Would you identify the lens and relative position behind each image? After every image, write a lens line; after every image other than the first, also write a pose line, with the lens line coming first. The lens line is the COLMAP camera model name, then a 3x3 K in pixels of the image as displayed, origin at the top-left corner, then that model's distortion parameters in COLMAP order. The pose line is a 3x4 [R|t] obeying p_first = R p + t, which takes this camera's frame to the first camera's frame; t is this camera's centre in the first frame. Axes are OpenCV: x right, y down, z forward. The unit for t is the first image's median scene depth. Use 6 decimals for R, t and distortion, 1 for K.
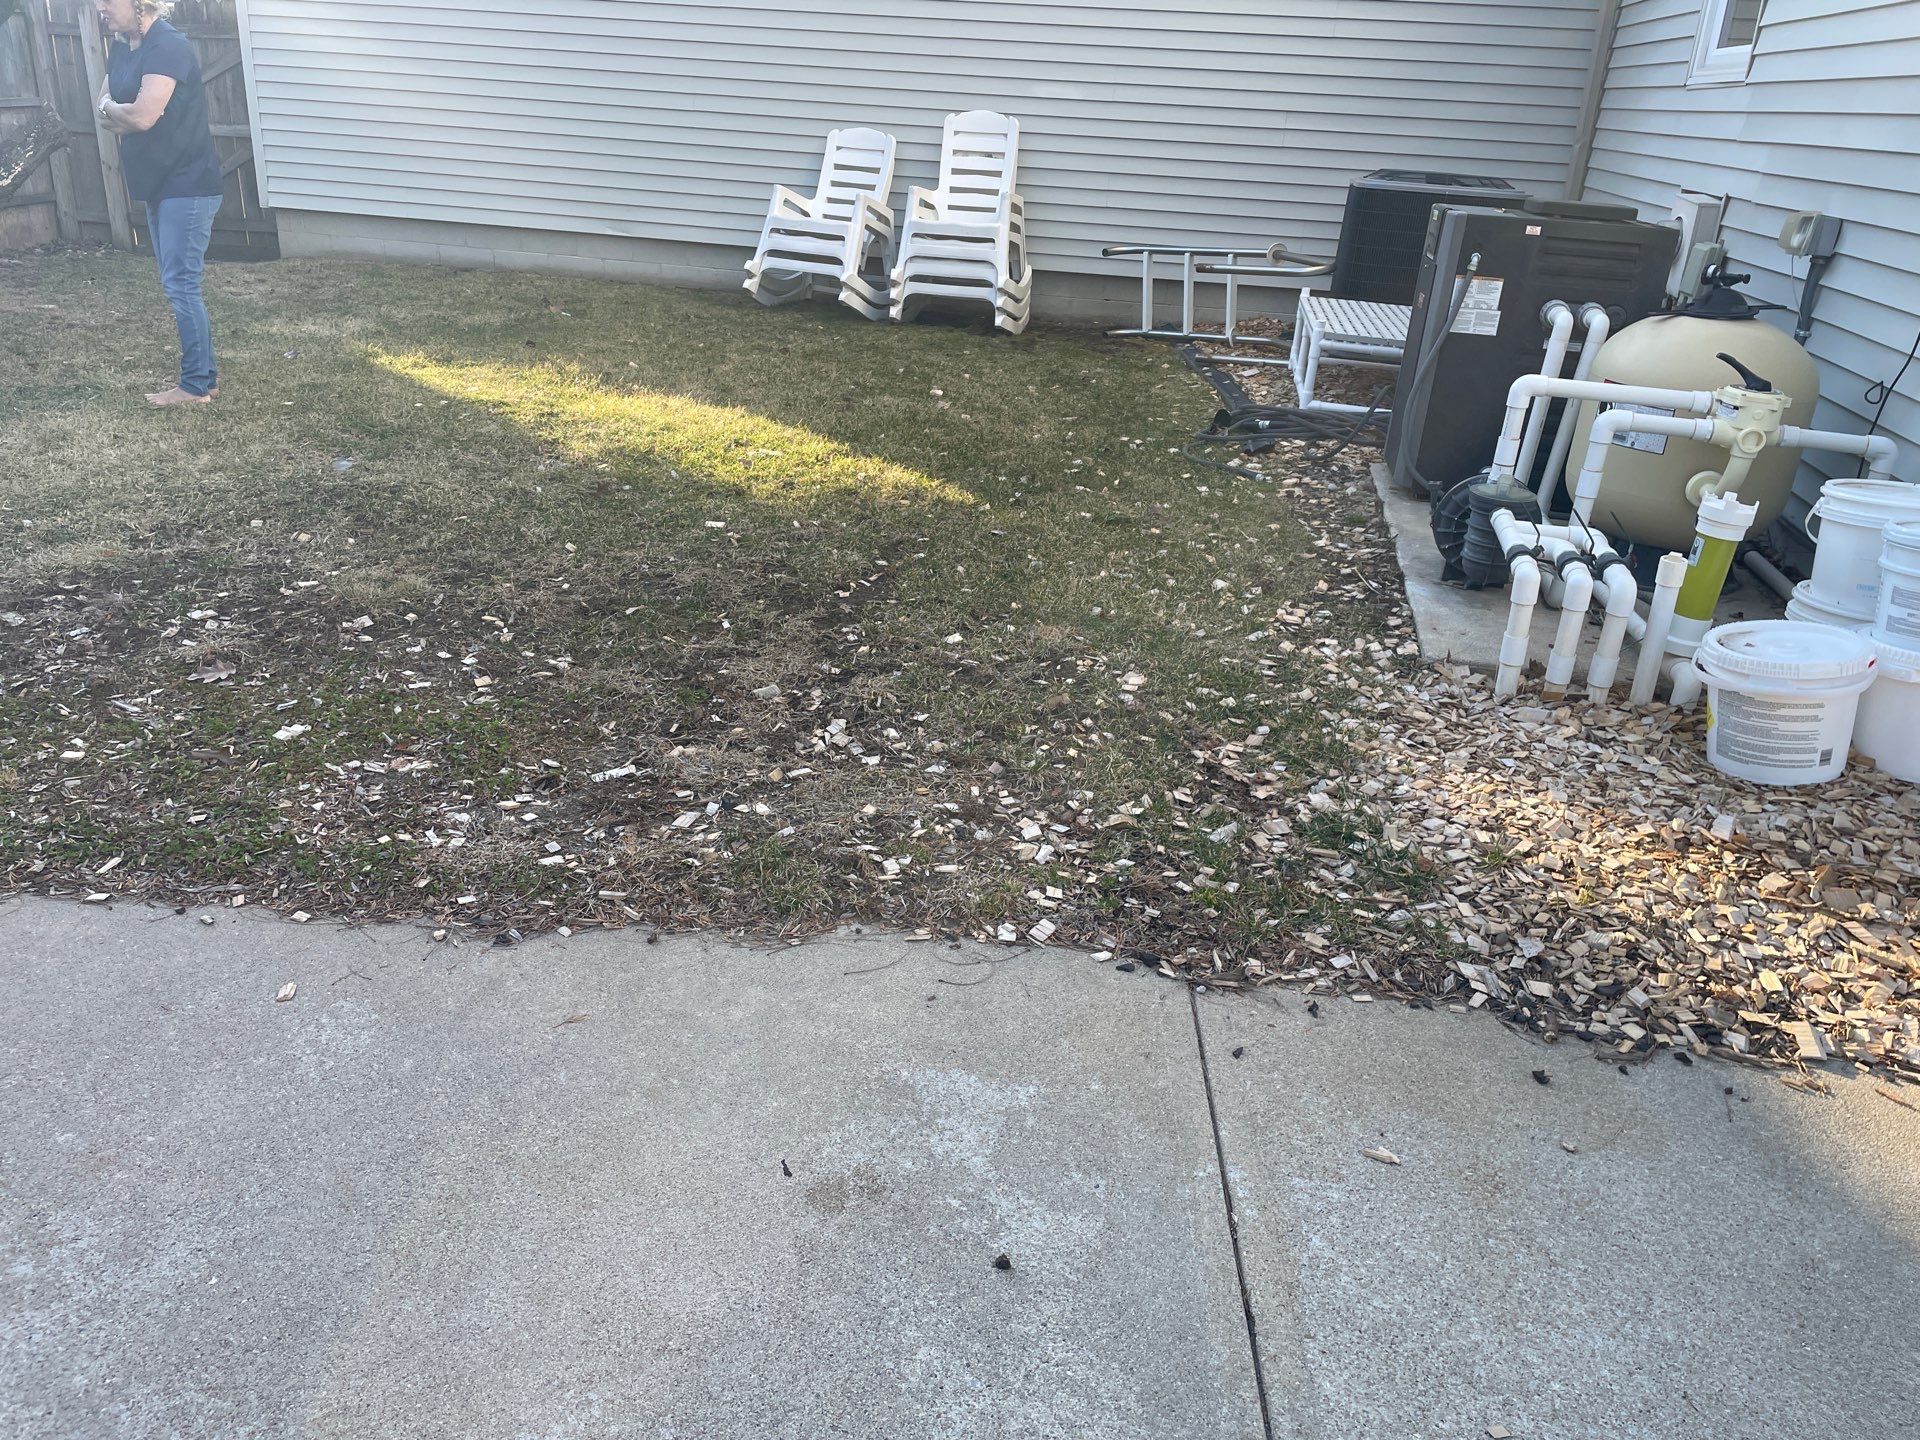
lens RADIAL K [[1465.7, 0, 965.6], [0, 1465.7, 680.0], [0, 0, 1]] dist [0.087315, -0.100405]
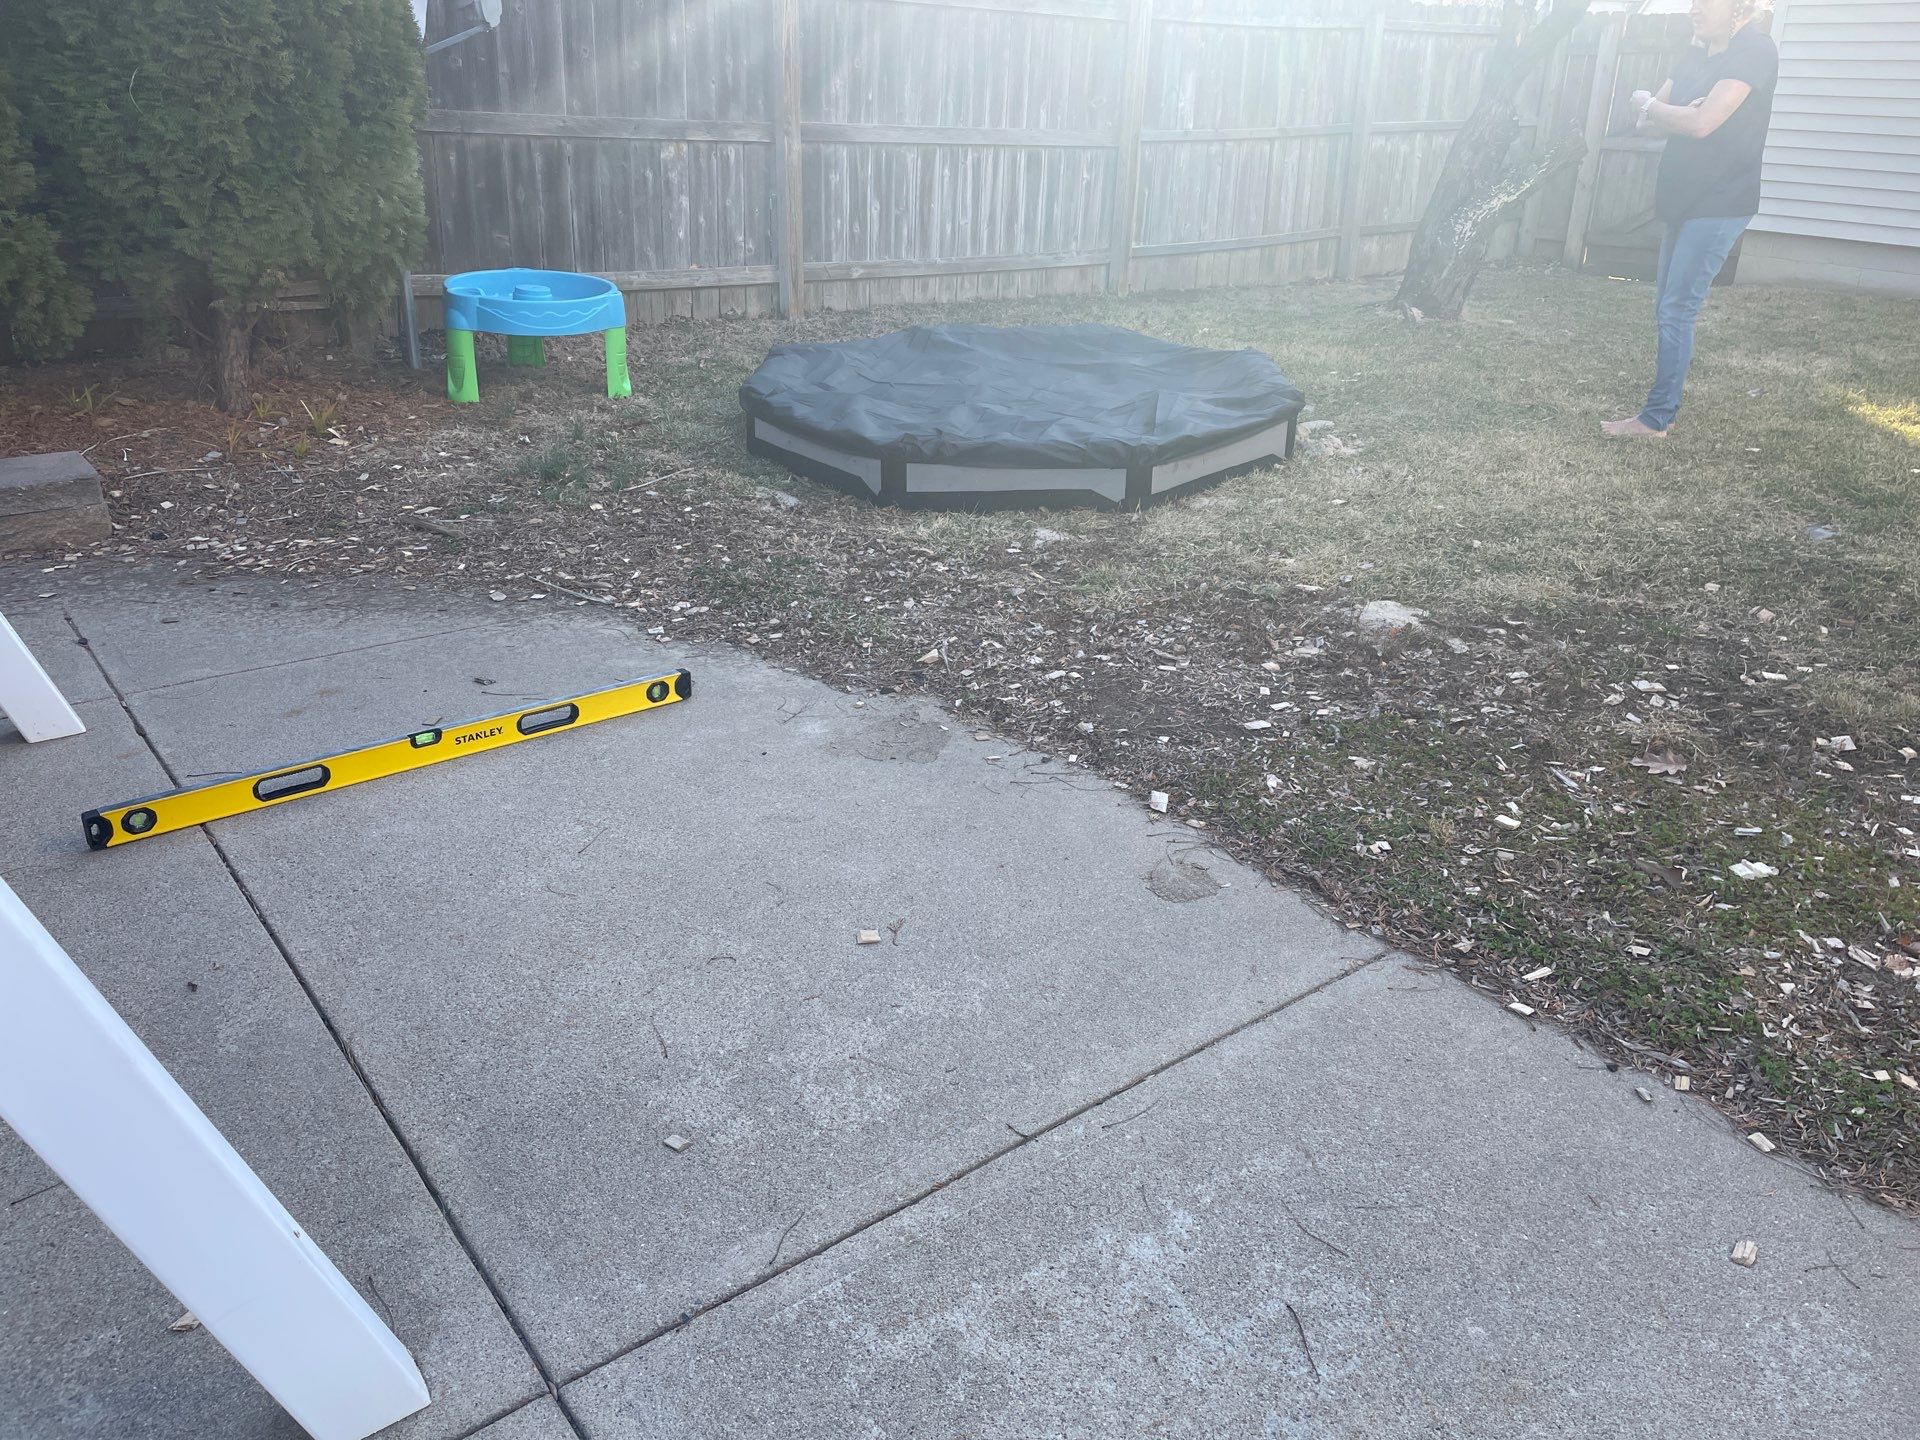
lens RADIAL K [[1470.4, 0, 952.1], [0, 1470.4, 712.4], [0, 0, 1]] dist [0.105890, -0.128622]
pose [[0.658060, 0.257989, -0.707388, -0.155796], [-0.254832, 0.960339, 0.113180, -0.024659], [0.708532, 0.105786, 0.697705, 0.091162]]
